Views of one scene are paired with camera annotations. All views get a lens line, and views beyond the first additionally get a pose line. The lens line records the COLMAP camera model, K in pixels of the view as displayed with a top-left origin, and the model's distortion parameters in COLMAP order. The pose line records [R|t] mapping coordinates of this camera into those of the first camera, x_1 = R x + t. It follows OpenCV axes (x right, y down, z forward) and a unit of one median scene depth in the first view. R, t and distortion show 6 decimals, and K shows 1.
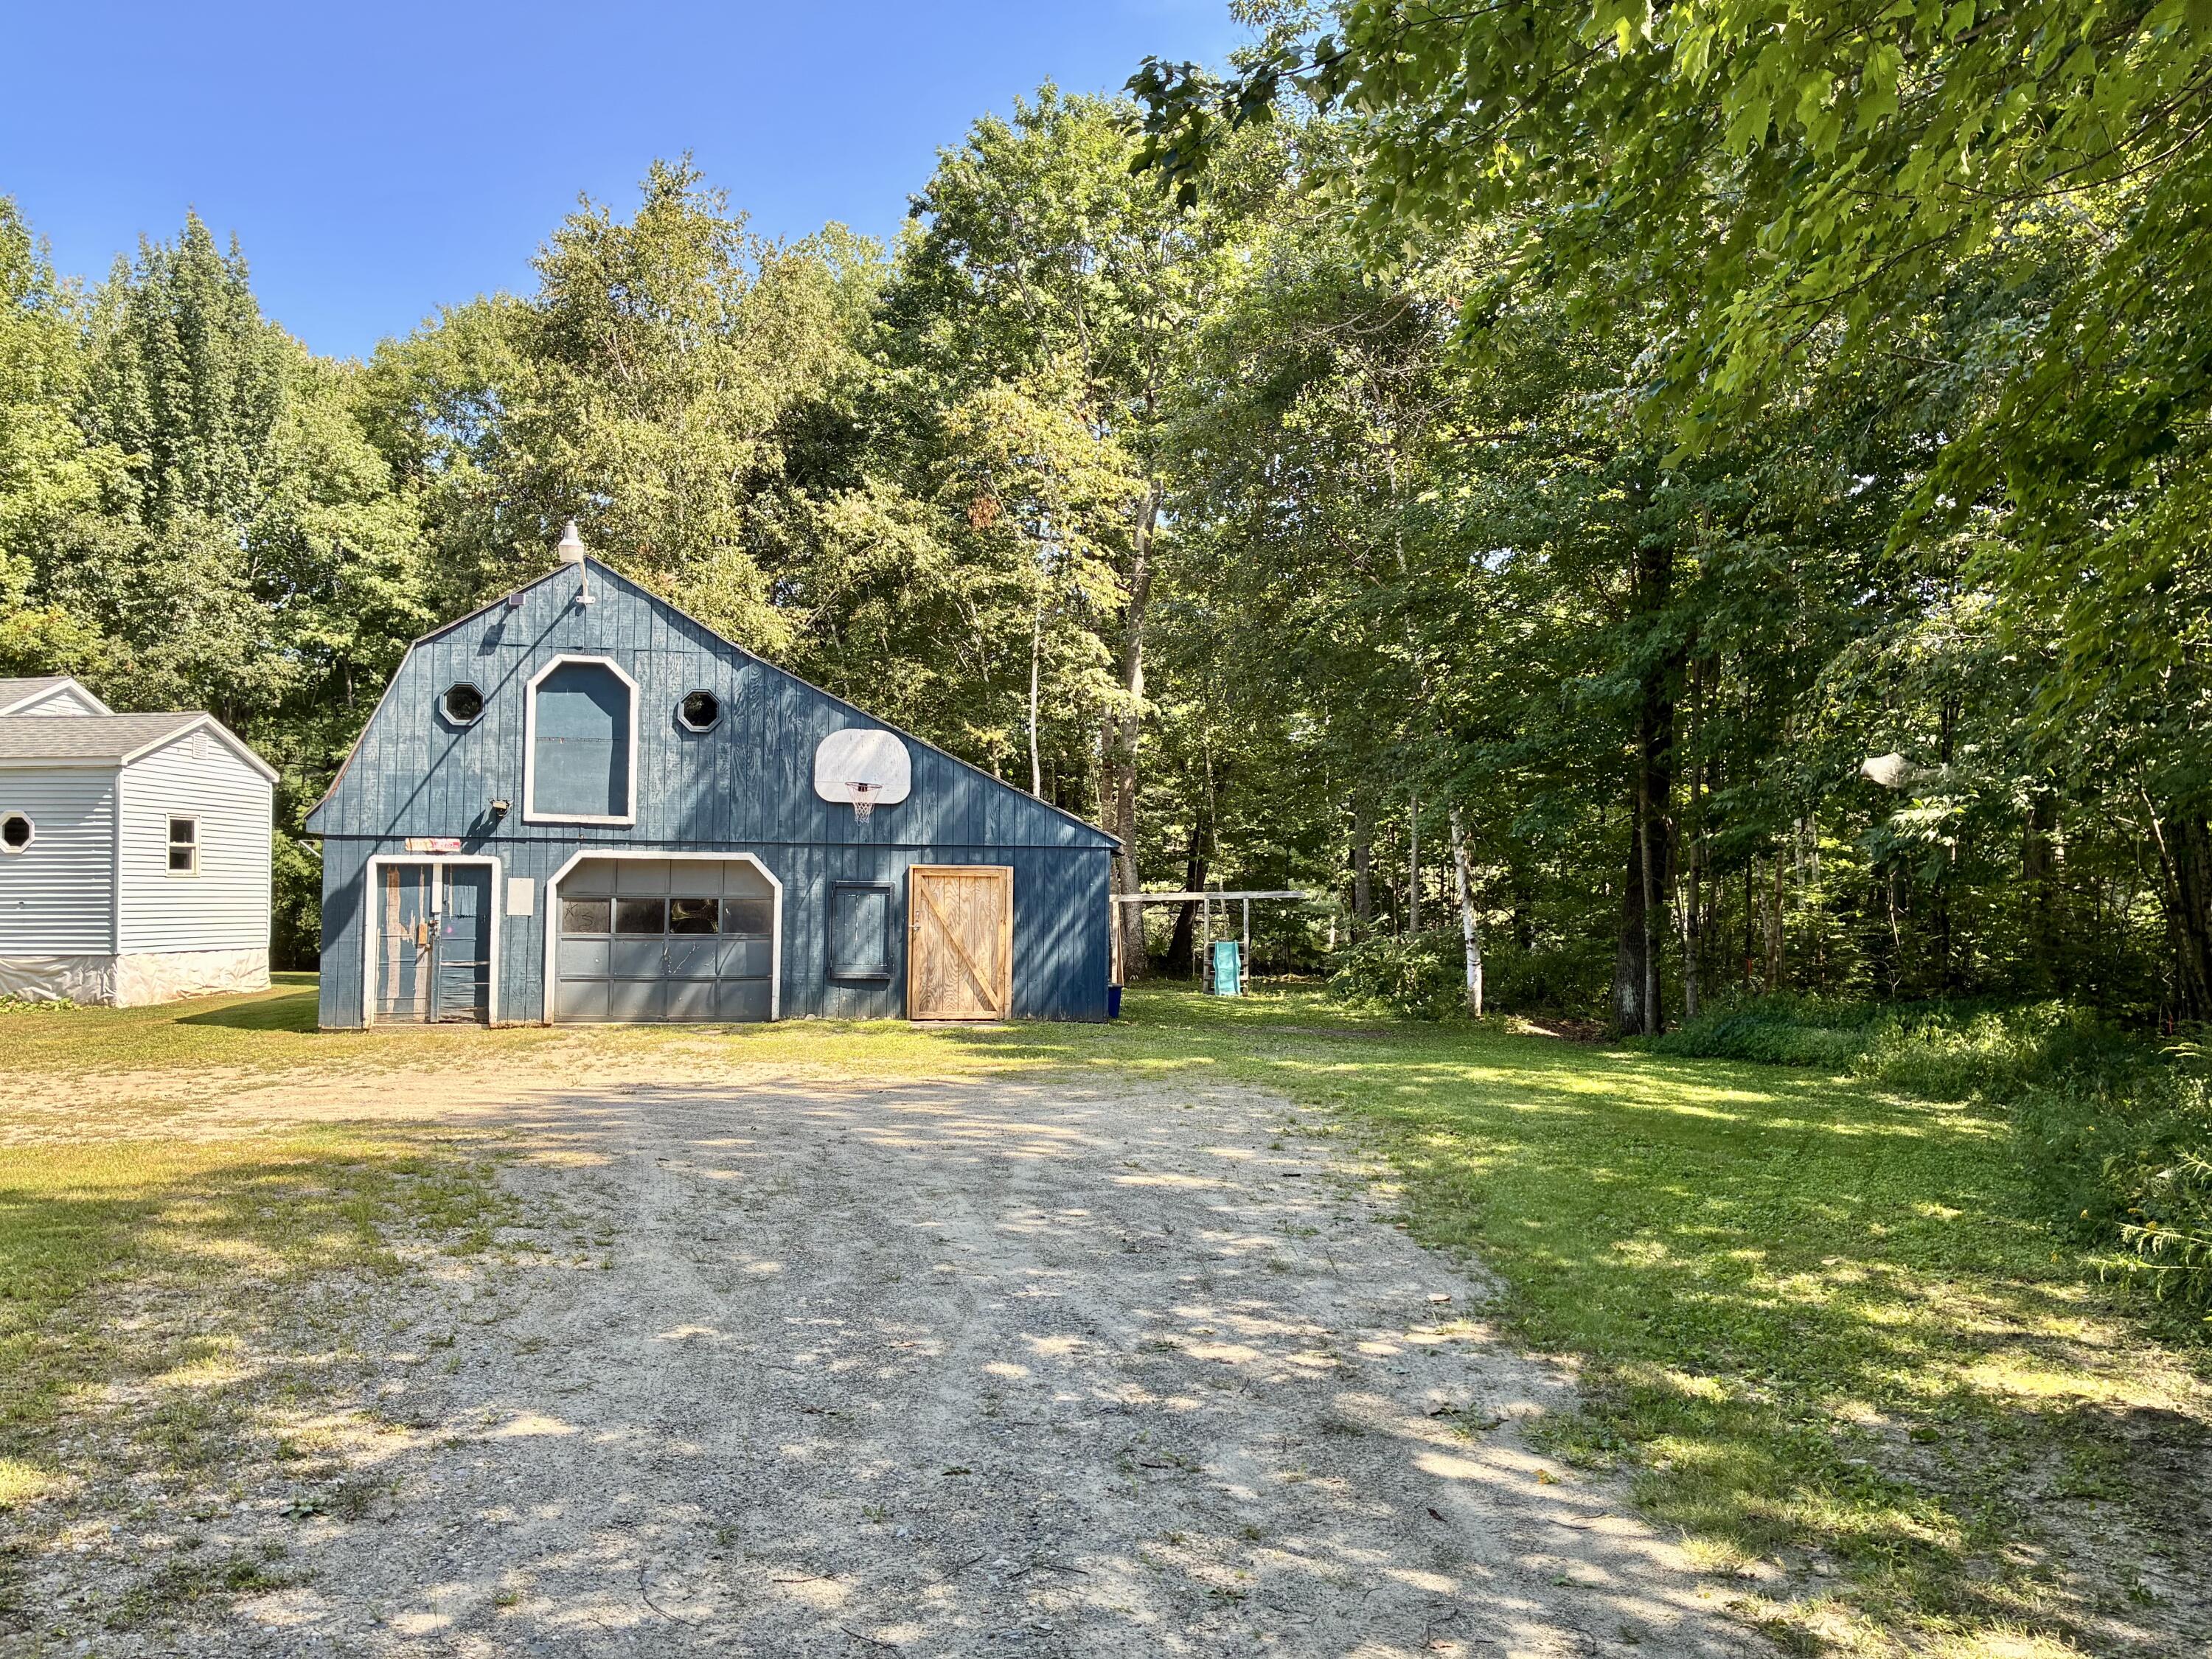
lens RADIAL K [[1672.0, 0, 1088.8], [0, 1672.0, 835.5], [0, 0, 1]] dist [0.085550, -0.119787]
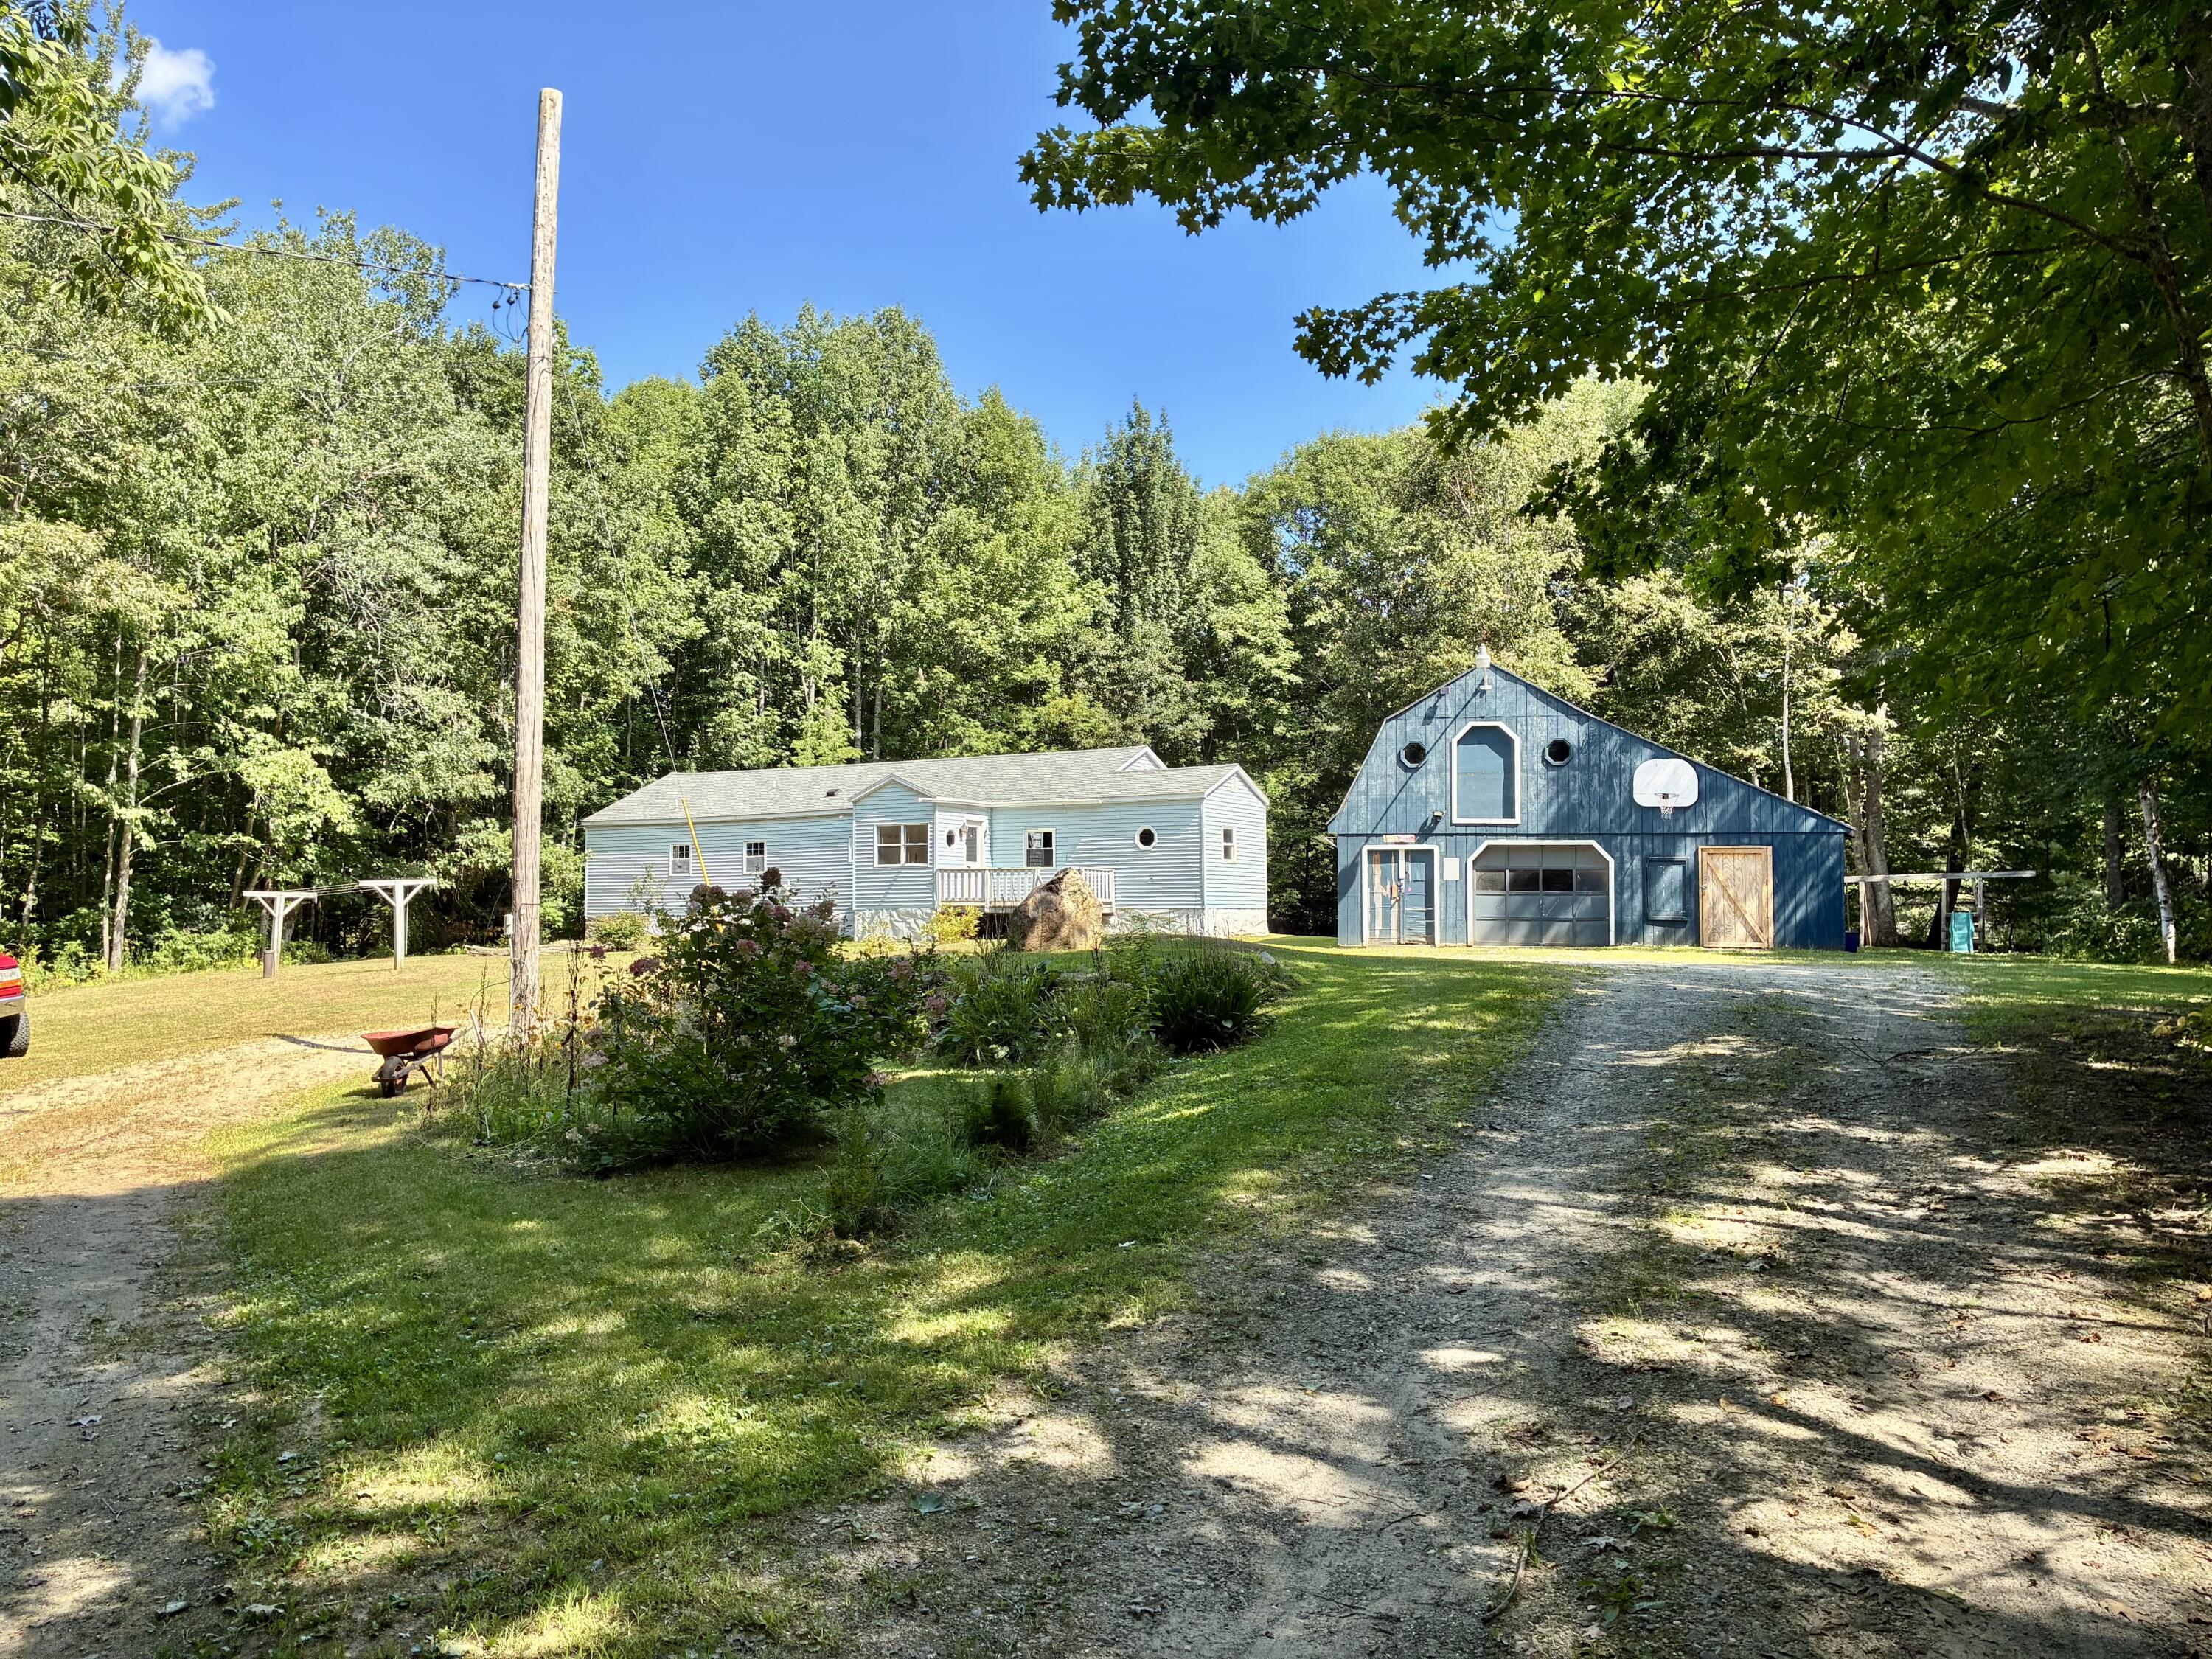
lens RADIAL K [[1521.1, 0, 1111.1], [0, 1521.1, 830.1], [0, 0, 1]] dist [0.067528, -0.327527]
pose [[0.898418, -0.022286, -0.438576, 0.013404], [0.017846, 0.999739, -0.014245, 0.008142], [0.438779, 0.004971, 0.898581, -0.298179]]
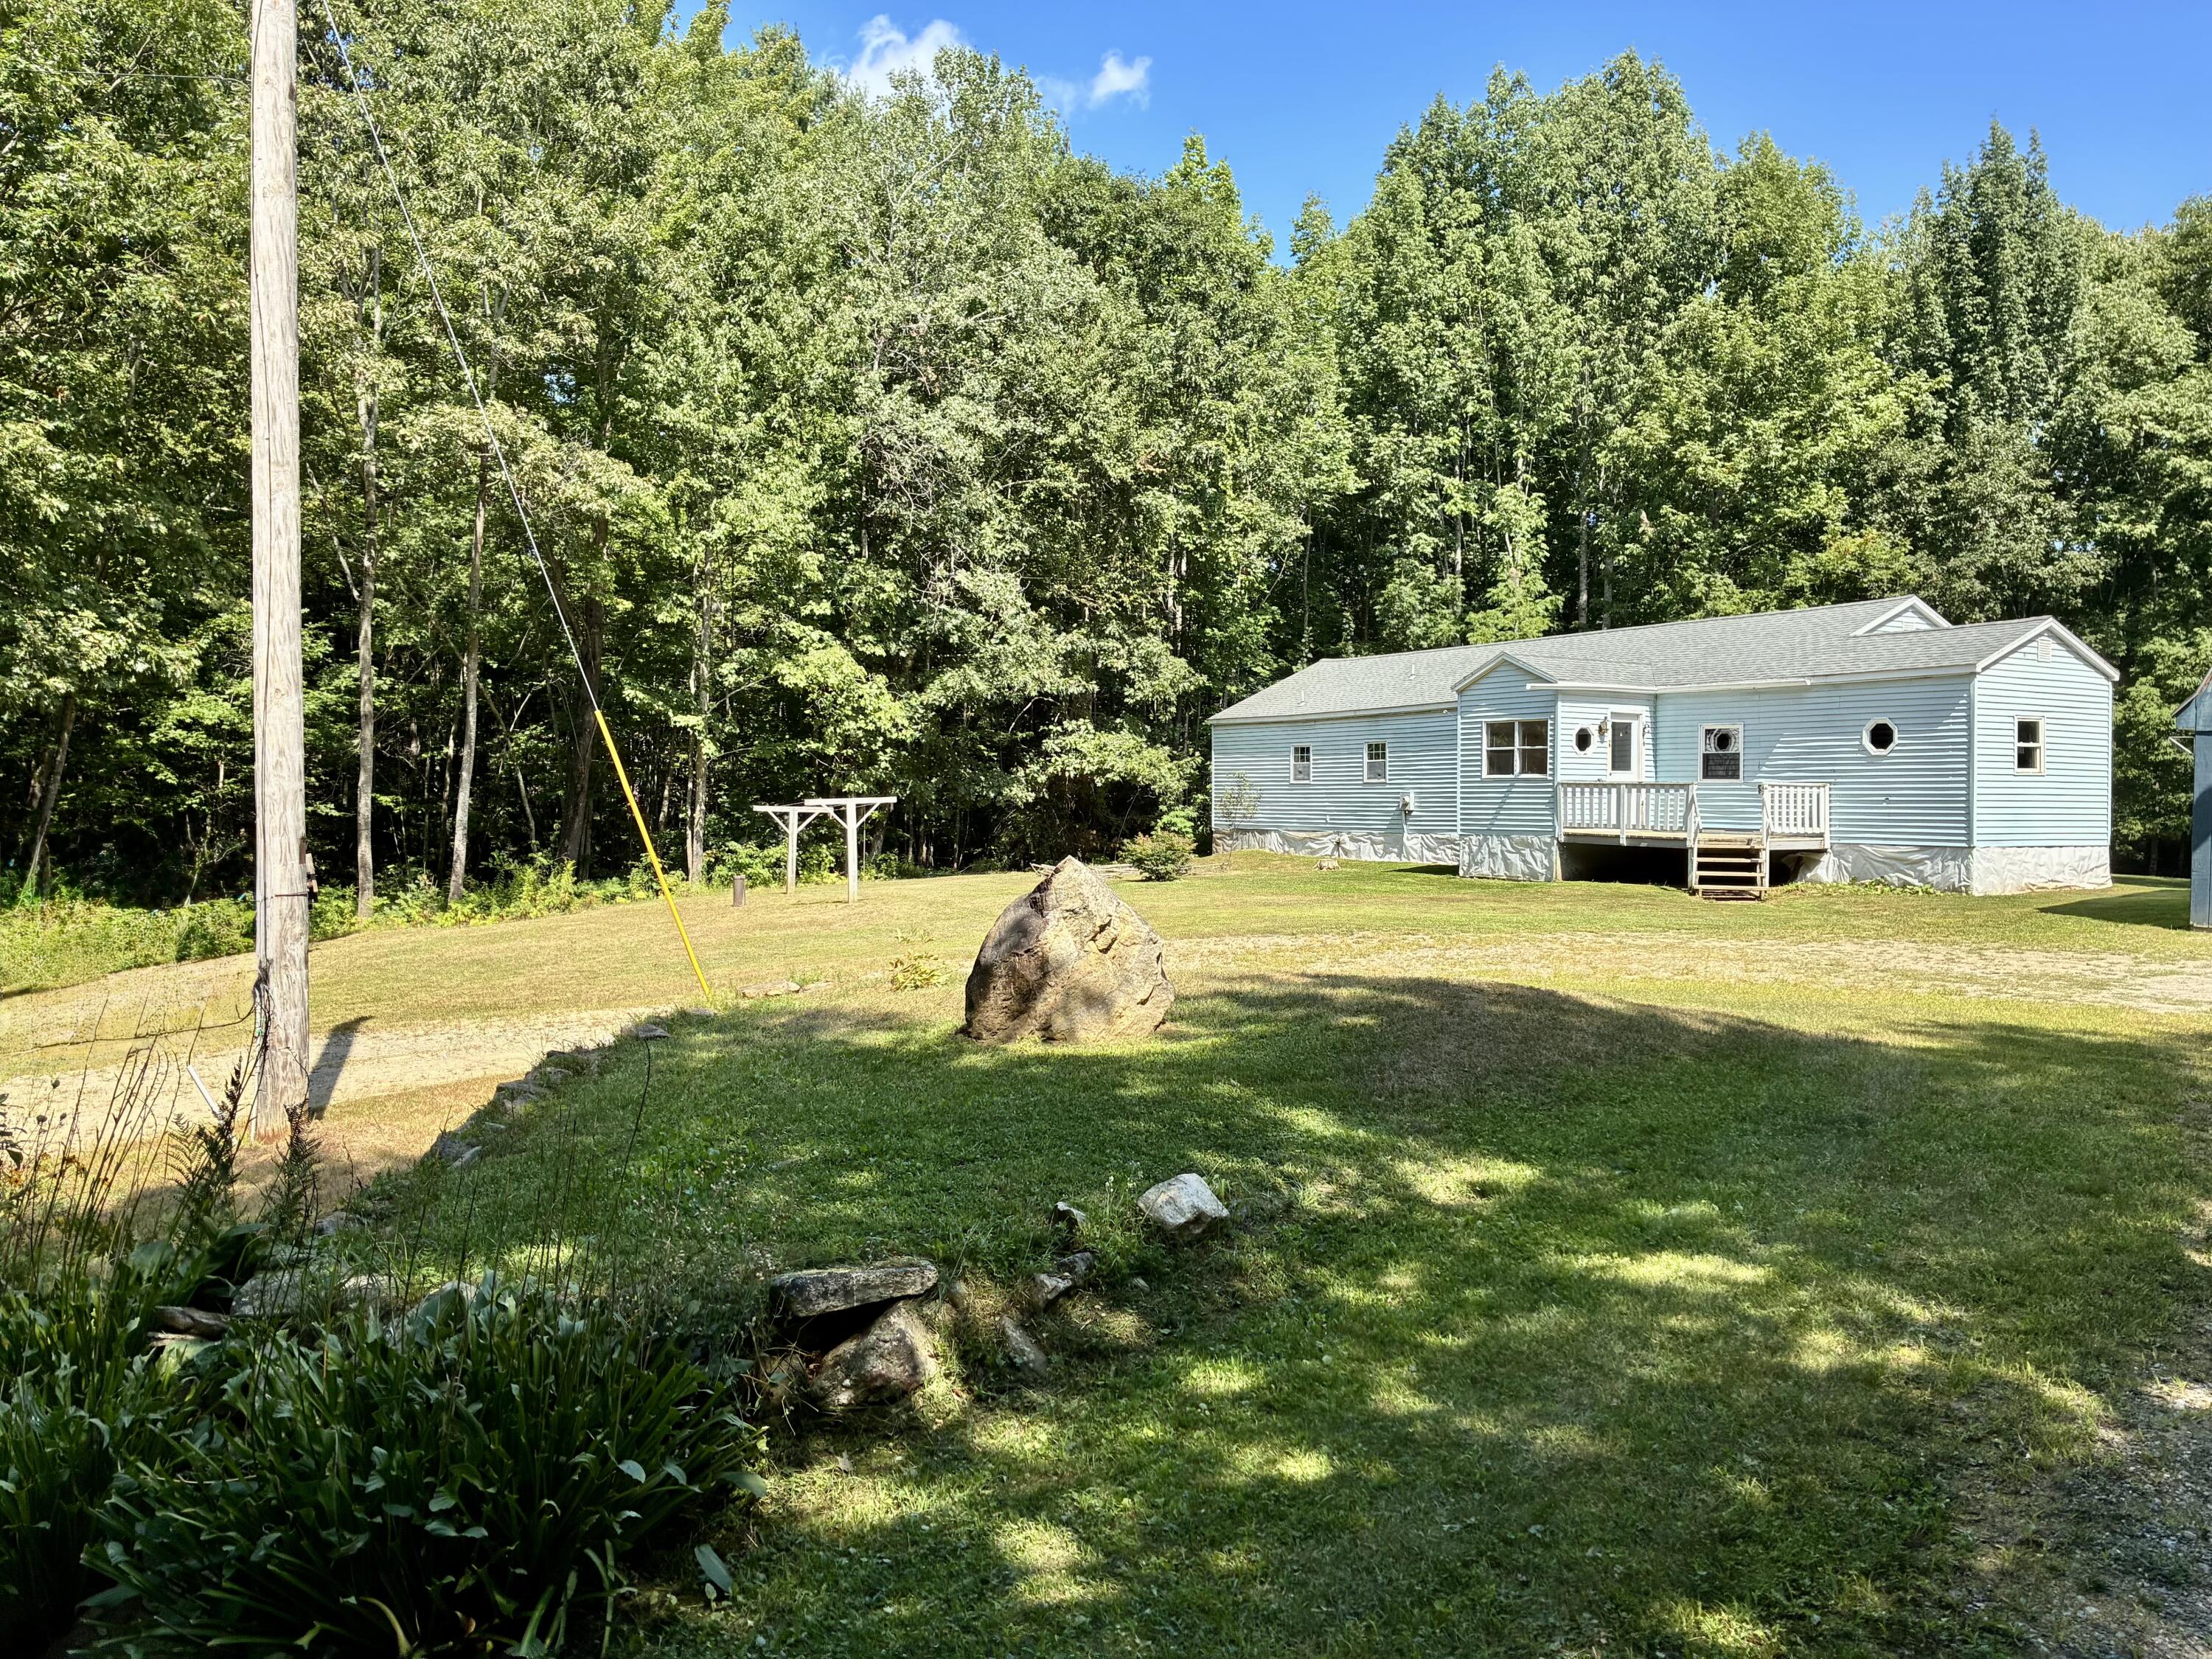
lens RADIAL K [[1654.4, 0, 1055.7], [0, 1654.4, 810.6], [0, 0, 1]] dist [0.021089, -0.060348]
pose [[0.553120, 0.012133, -0.833014, -0.010392], [0.023934, 0.999250, 0.030446, 0.000437], [0.832758, -0.036778, 0.552414, -0.053227]]
